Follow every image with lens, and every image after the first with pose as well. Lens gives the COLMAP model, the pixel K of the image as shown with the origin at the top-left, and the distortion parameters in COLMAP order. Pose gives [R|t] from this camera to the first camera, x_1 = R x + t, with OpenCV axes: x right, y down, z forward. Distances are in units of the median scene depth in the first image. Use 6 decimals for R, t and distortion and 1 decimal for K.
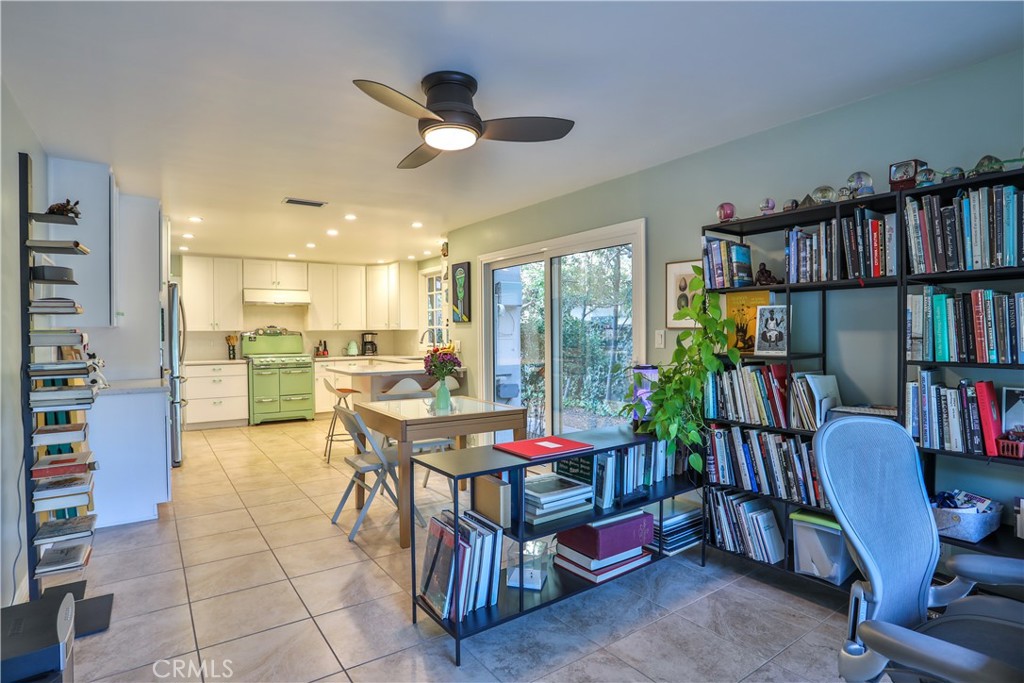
lens RADIAL K [[529.8, 0, 509.0], [0, 529.8, 338.0], [0, 0, 1]] dist [-0.085953, 0.040172]
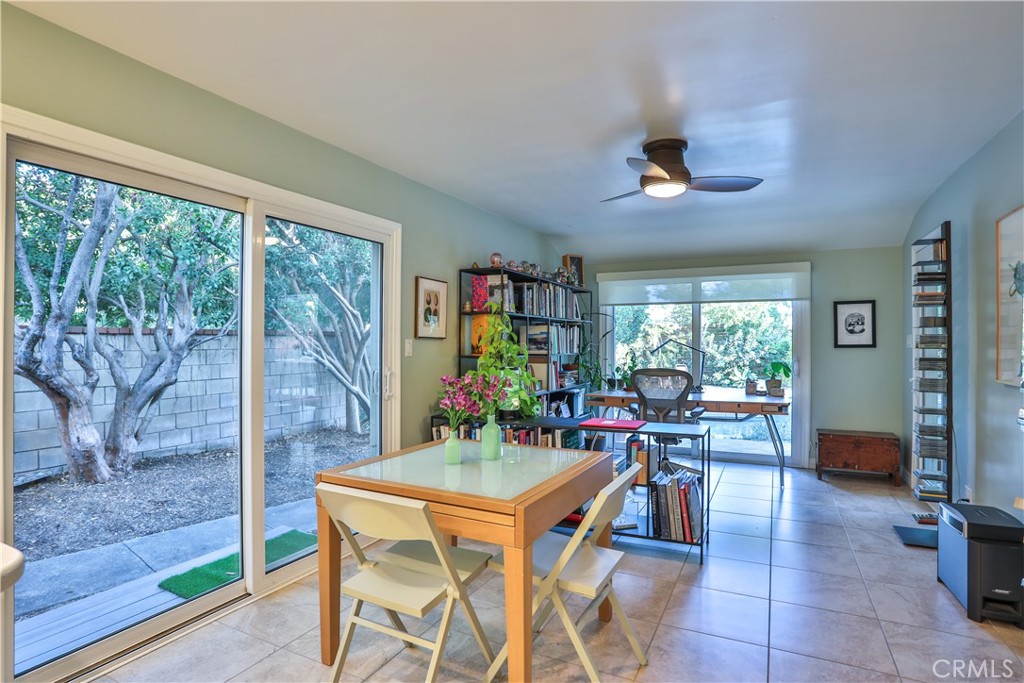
lens RADIAL K [[529.8, 0, 509.0], [0, 529.8, 338.0], [0, 0, 1]] dist [-0.085953, 0.040172]
pose [[-0.466891, 0.011720, 0.884237, -0.376428], [0.010195, 0.999917, -0.007870, -0.003565], [-0.884256, 0.005341, -0.466972, 0.688330]]
